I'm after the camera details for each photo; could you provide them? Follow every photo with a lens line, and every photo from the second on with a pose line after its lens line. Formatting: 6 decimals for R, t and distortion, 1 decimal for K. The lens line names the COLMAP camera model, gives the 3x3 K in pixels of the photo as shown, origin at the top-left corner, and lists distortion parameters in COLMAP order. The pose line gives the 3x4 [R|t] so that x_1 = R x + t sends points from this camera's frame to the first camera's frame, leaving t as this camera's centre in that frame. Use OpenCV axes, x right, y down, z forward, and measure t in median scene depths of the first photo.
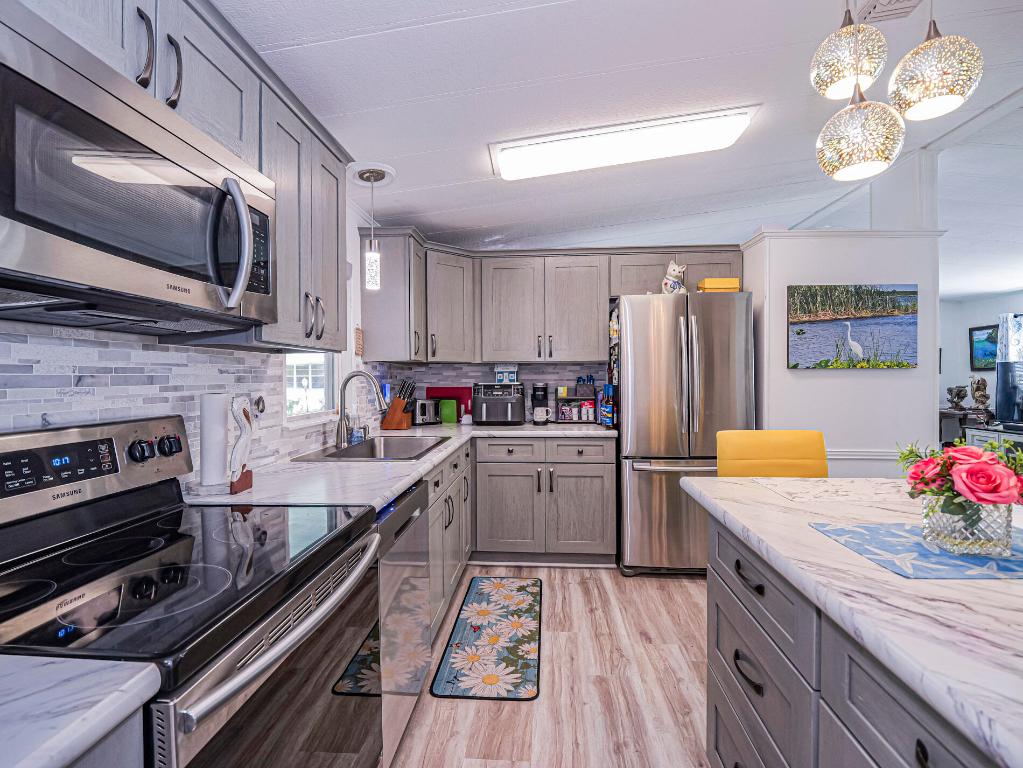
lens RADIAL K [[497.7, 0, 511.2], [0, 497.7, 375.1], [0, 0, 1]] dist [-0.017333, 0.000059]
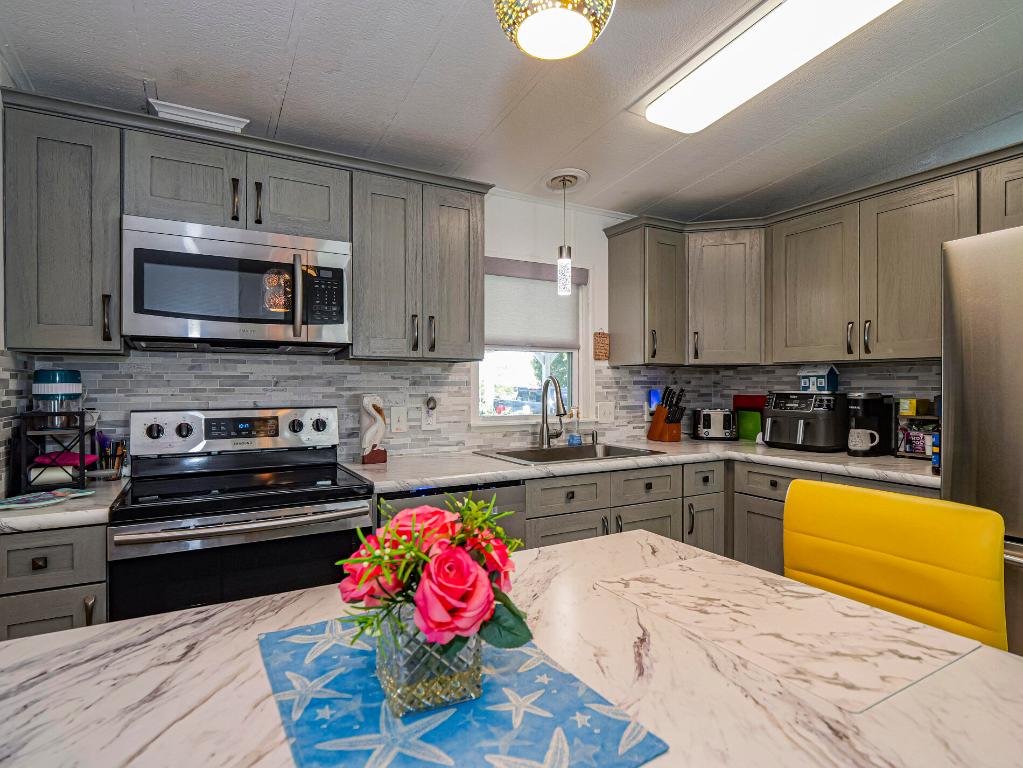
lens RADIAL K [[551.8, 0, 503.1], [0, 551.8, 383.0], [0, 0, 1]] dist [-0.003023, -0.000497]
pose [[0.552088, 0.006392, -0.833761, 0.585918], [-0.000917, 0.999975, 0.007059, -0.002344], [0.833785, -0.003133, 0.552080, 0.277044]]
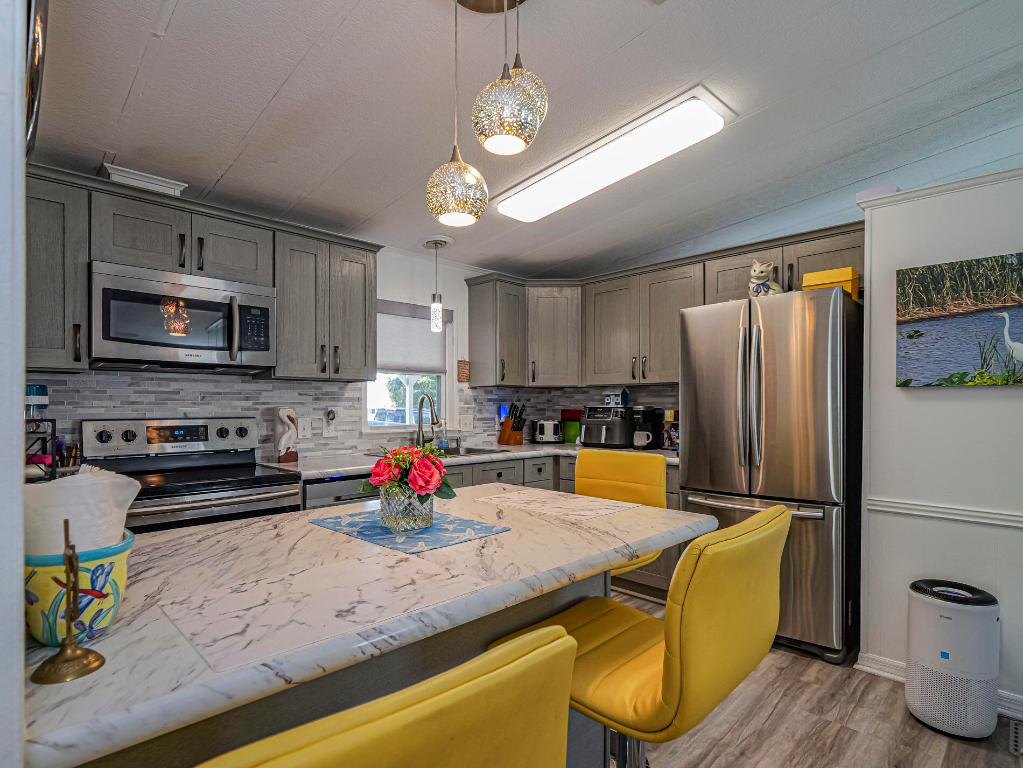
lens RADIAL K [[542.7, 0, 495.4], [0, 542.7, 403.5], [0, 0, 1]] dist [-0.003096, -0.000967]
pose [[0.744571, 0.003749, -0.667533, 0.787765], [-0.002090, 0.999992, 0.003285, 0.011606], [0.667540, -0.001050, 0.744573, 0.041056]]
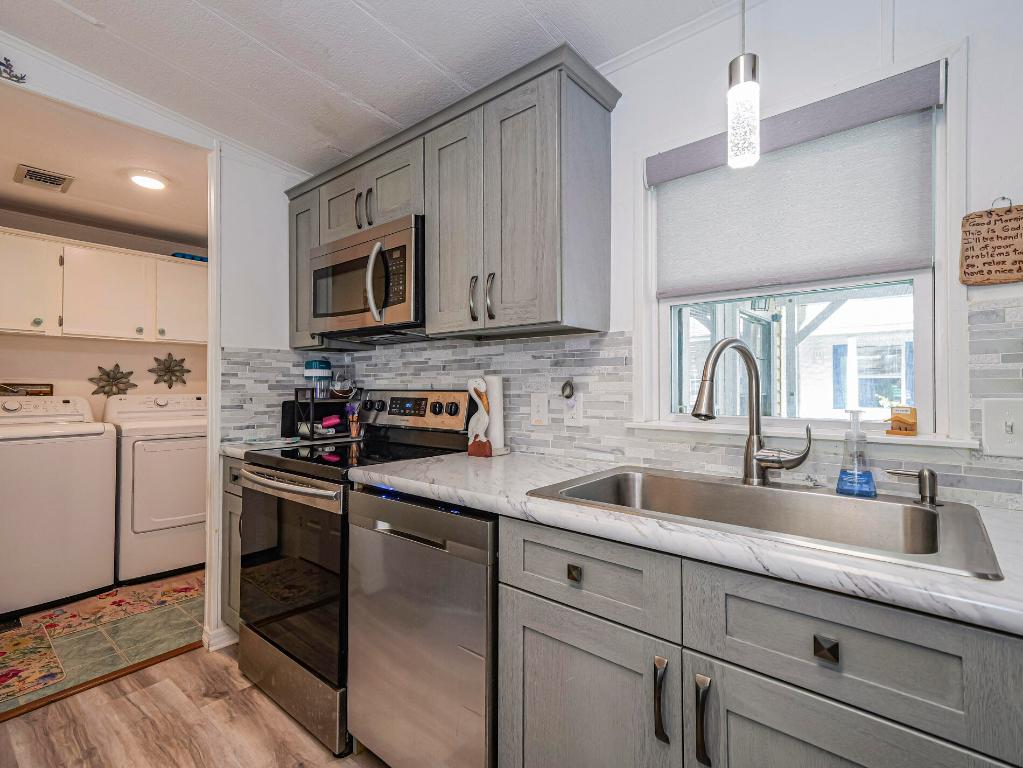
lens RADIAL K [[492.6, 0, 503.9], [0, 492.6, 379.2], [0, 0, 1]] dist [0.030296, 0.000209]
pose [[-0.590406, 0.000677, -0.807106, 0.241076], [0.009493, 0.999936, -0.006106, 0.032958], [0.807051, -0.011267, -0.590375, 1.091742]]
